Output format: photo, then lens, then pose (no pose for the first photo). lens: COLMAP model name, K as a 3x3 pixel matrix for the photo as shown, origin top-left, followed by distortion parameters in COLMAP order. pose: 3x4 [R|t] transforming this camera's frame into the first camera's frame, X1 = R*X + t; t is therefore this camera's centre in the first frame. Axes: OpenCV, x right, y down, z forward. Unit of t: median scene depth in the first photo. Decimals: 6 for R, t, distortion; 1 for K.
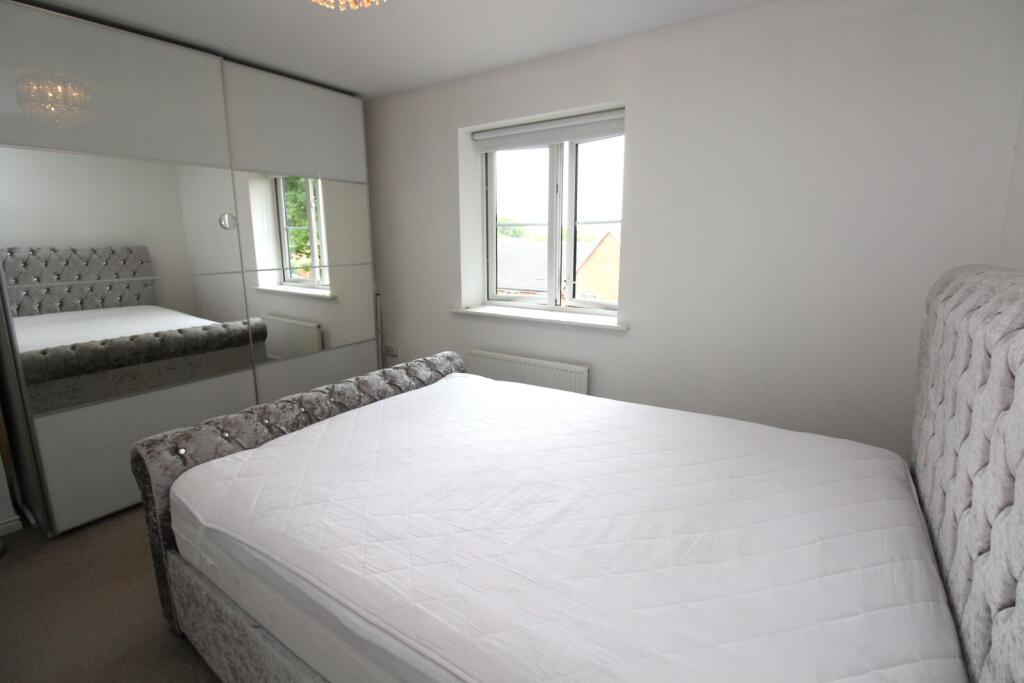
lens RADIAL K [[491.3, 0, 515.3], [0, 491.3, 333.7], [0, 0, 1]] dist [0.001067, -0.000129]
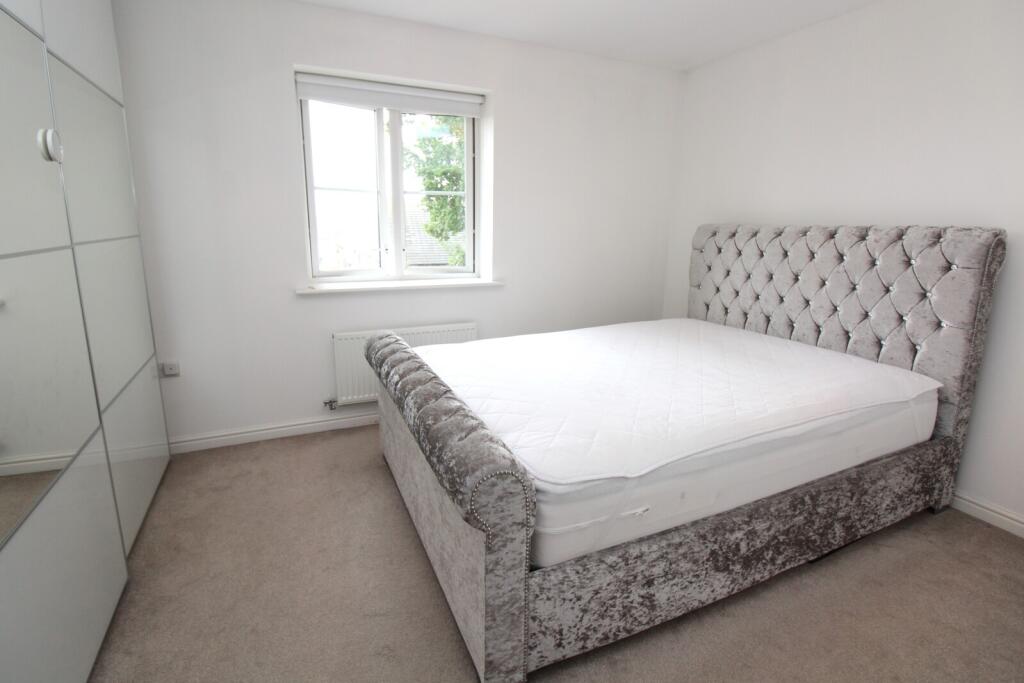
lens RADIAL K [[491.3, 0, 515.3], [0, 491.3, 333.7], [0, 0, 1]] dist [0.001067, -0.000129]
pose [[0.515264, -0.178440, 0.838249, -0.700516], [0.139586, 0.982498, 0.123344, -0.028914], [-0.845587, 0.053453, 0.531154, 0.288353]]
